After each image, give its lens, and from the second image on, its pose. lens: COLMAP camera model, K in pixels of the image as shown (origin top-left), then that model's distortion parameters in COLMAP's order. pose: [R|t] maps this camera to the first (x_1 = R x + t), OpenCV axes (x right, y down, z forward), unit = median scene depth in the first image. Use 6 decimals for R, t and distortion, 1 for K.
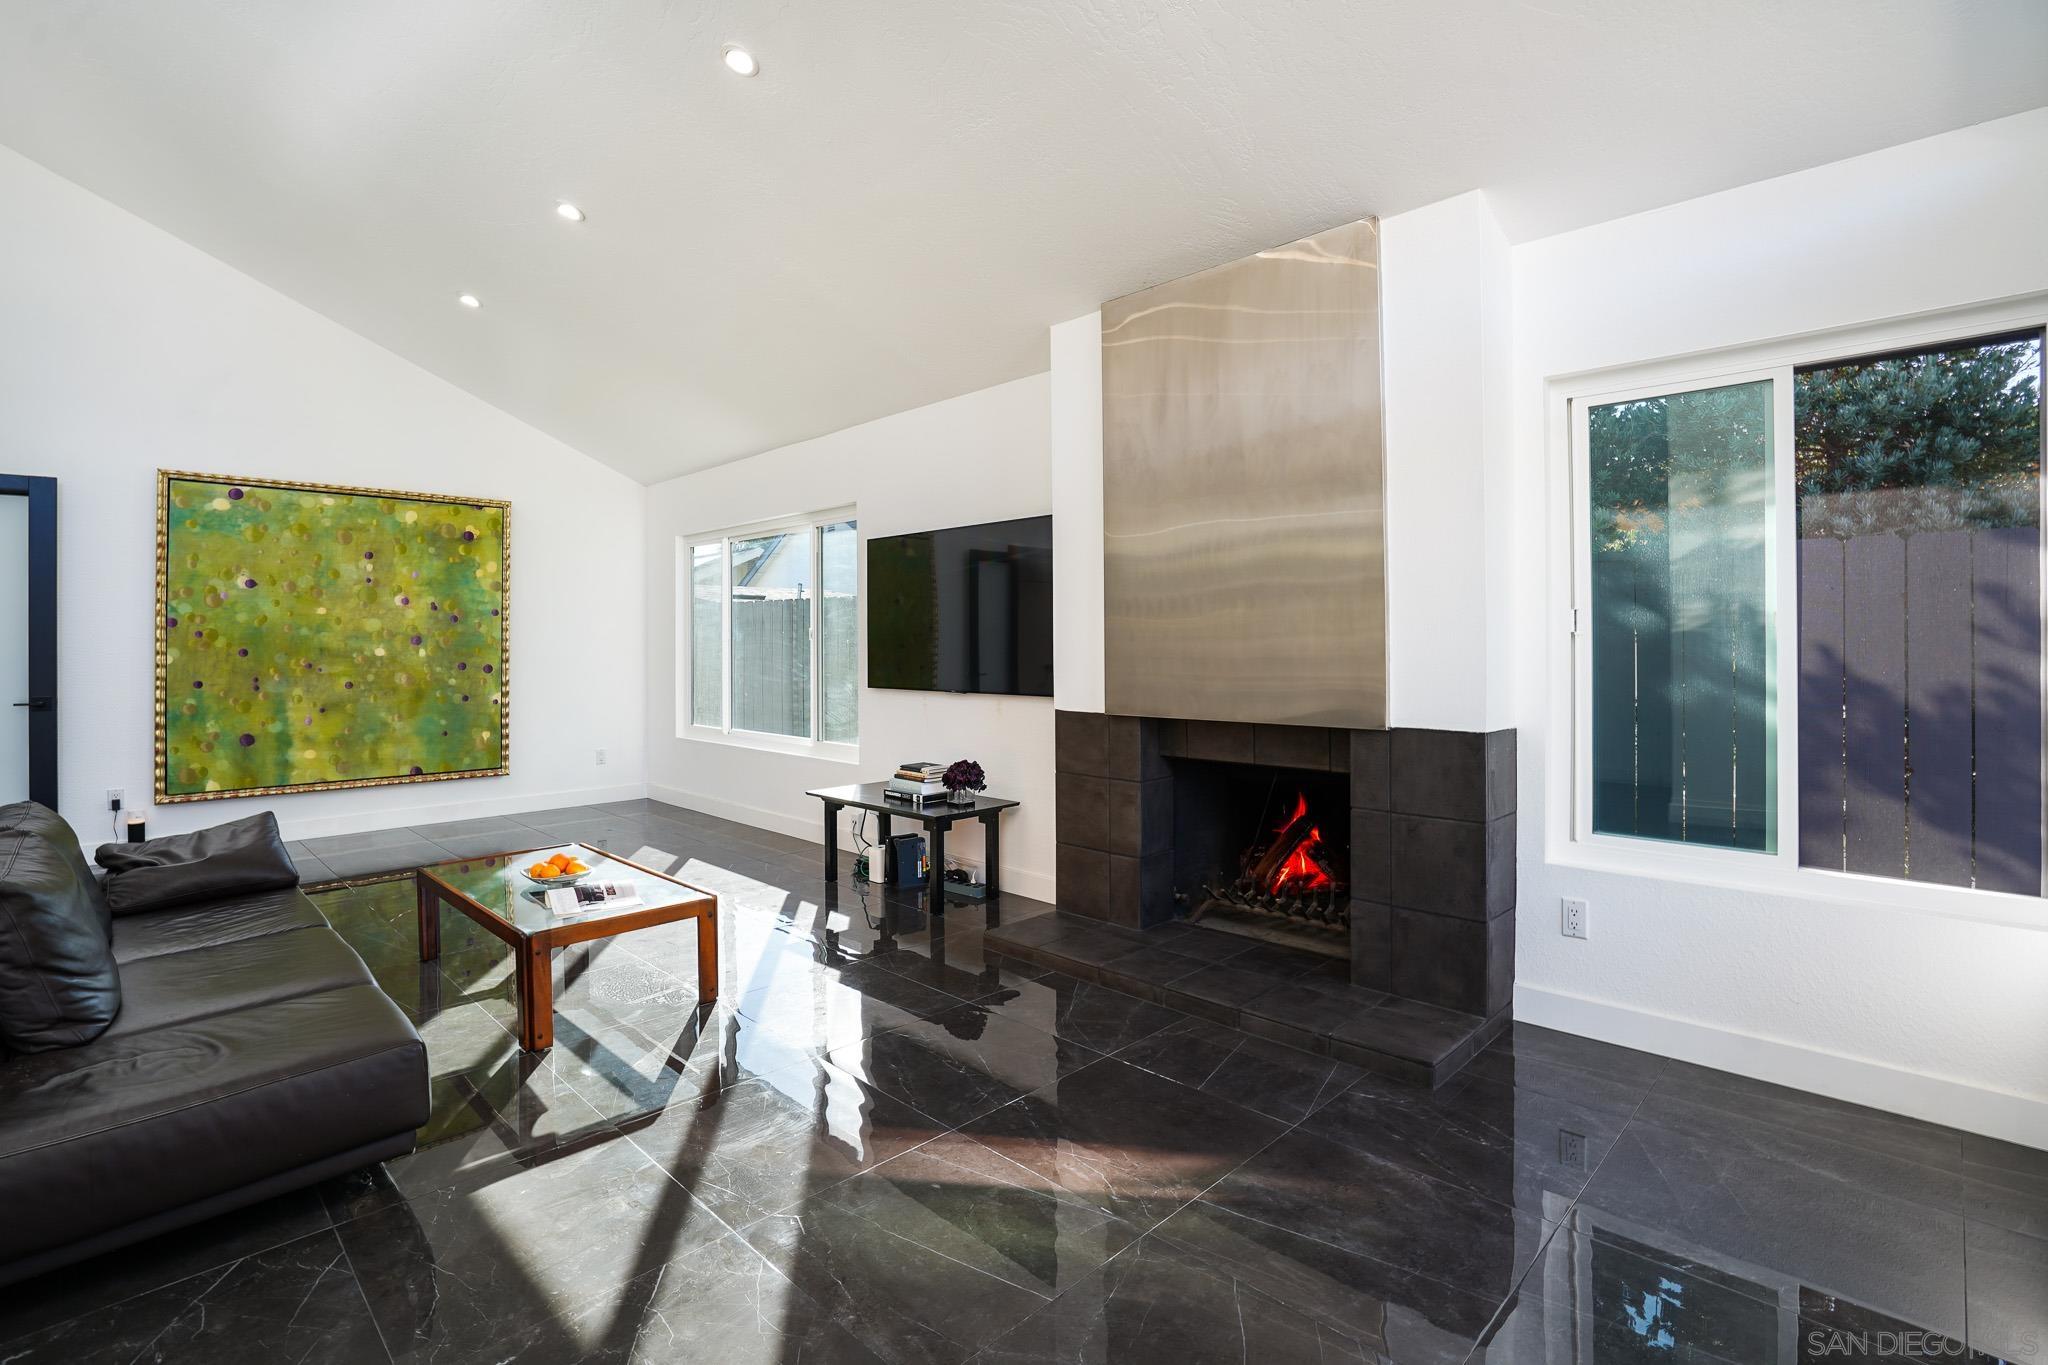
lens RADIAL K [[948.6, 0, 1022.9], [0, 948.6, 652.1], [0, 0, 1]] dist [-0.059475, 0.026134]
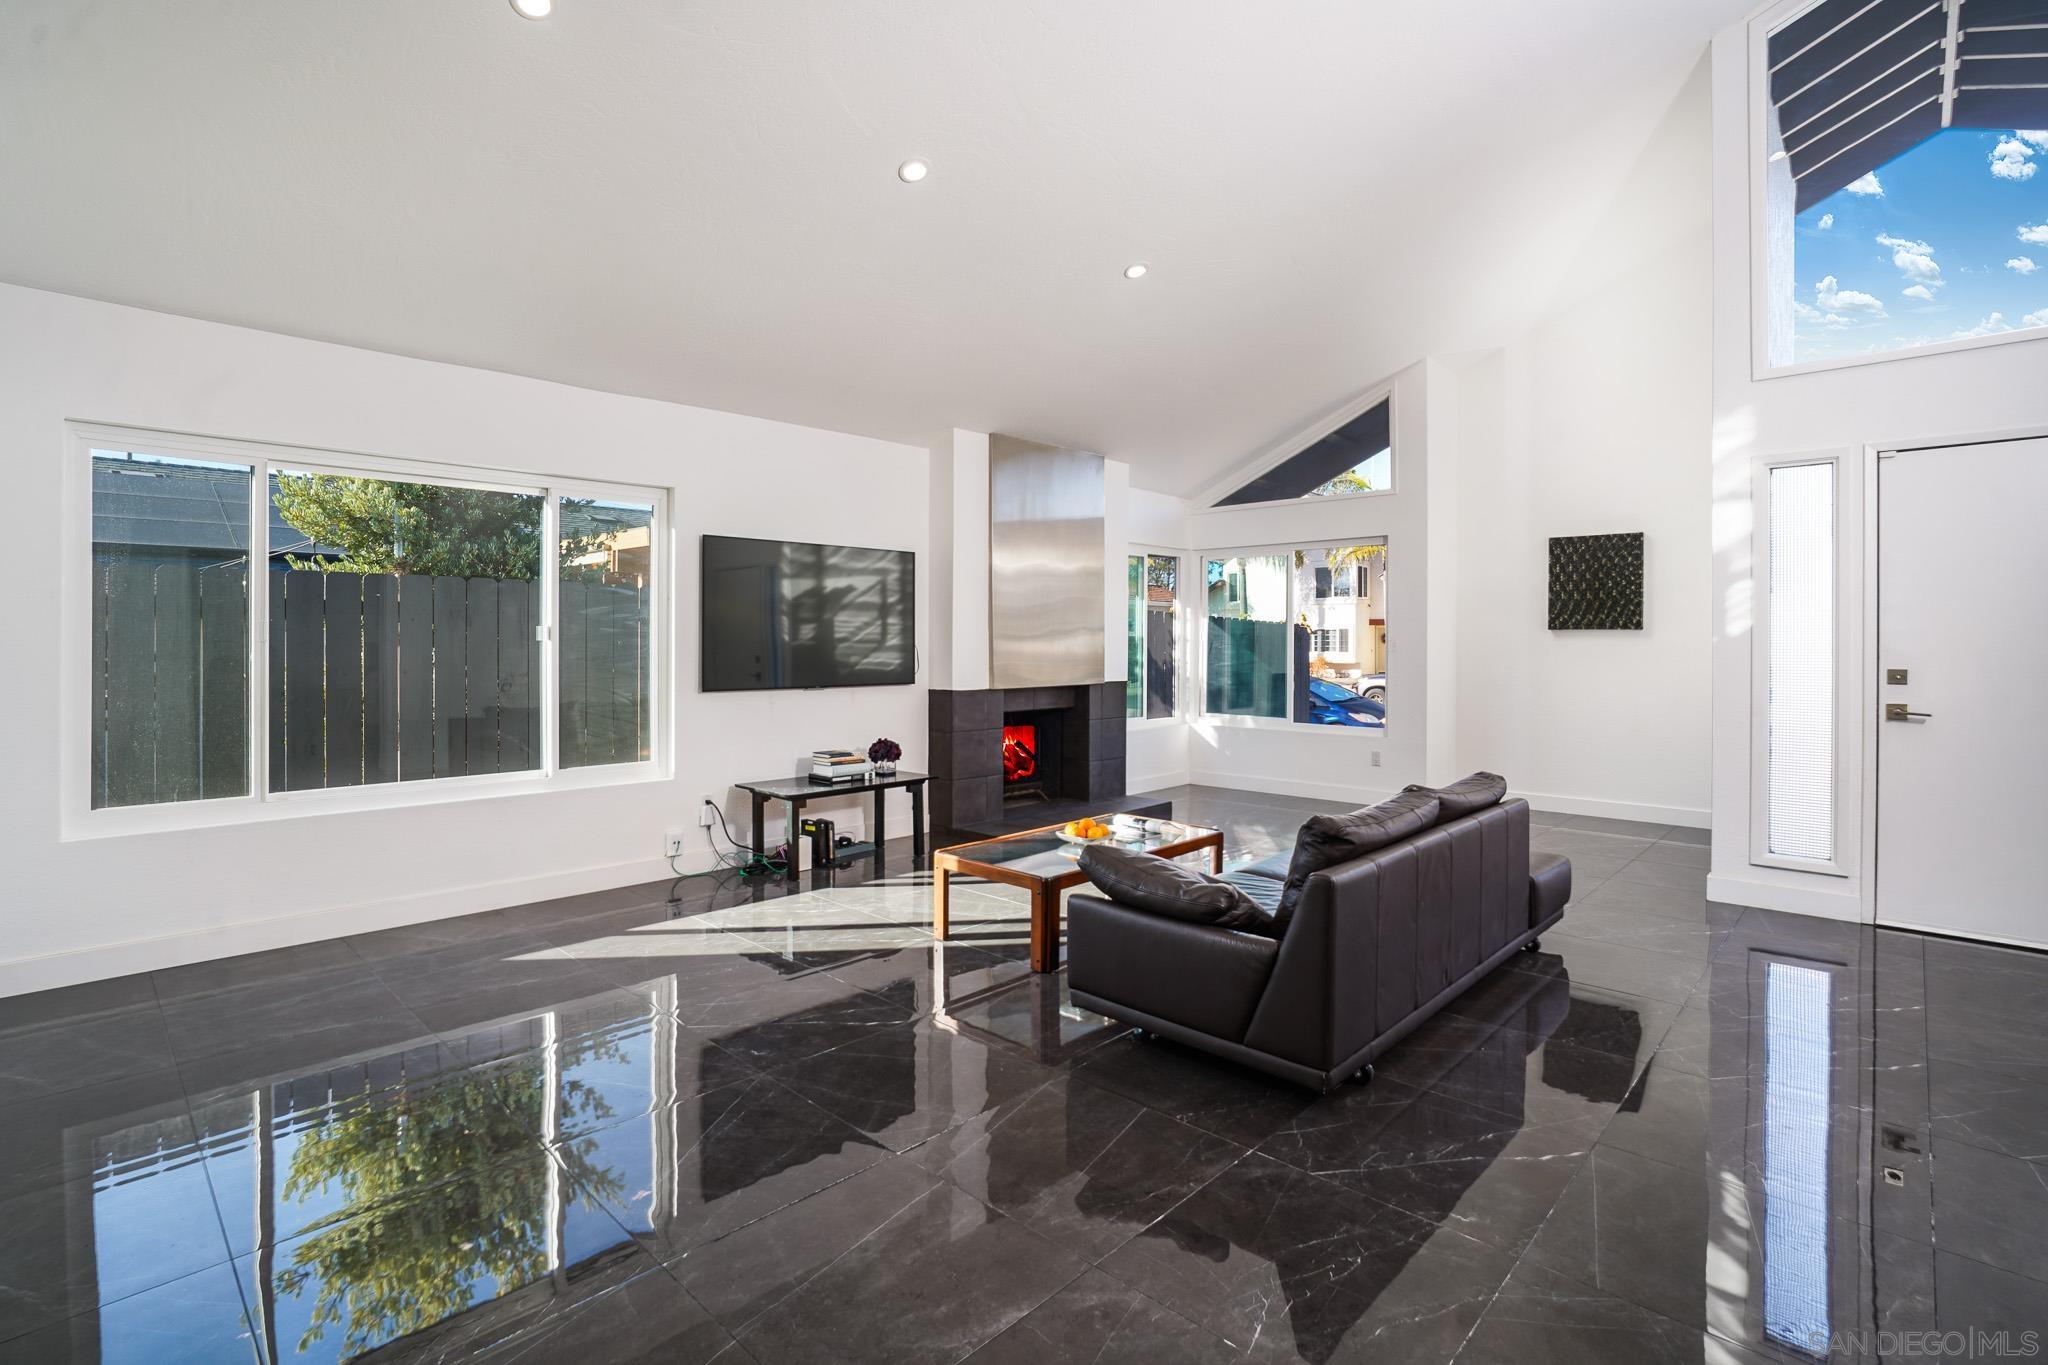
lens RADIAL K [[948.6, 0, 1022.9], [0, 948.6, 652.1], [0, 0, 1]] dist [-0.059475, 0.026134]
pose [[-0.006765, -0.002341, 0.999974, -1.276837], [0.011061, 0.999936, 0.002415, 0.001014], [-0.999916, 0.011077, -0.006739, 0.810011]]
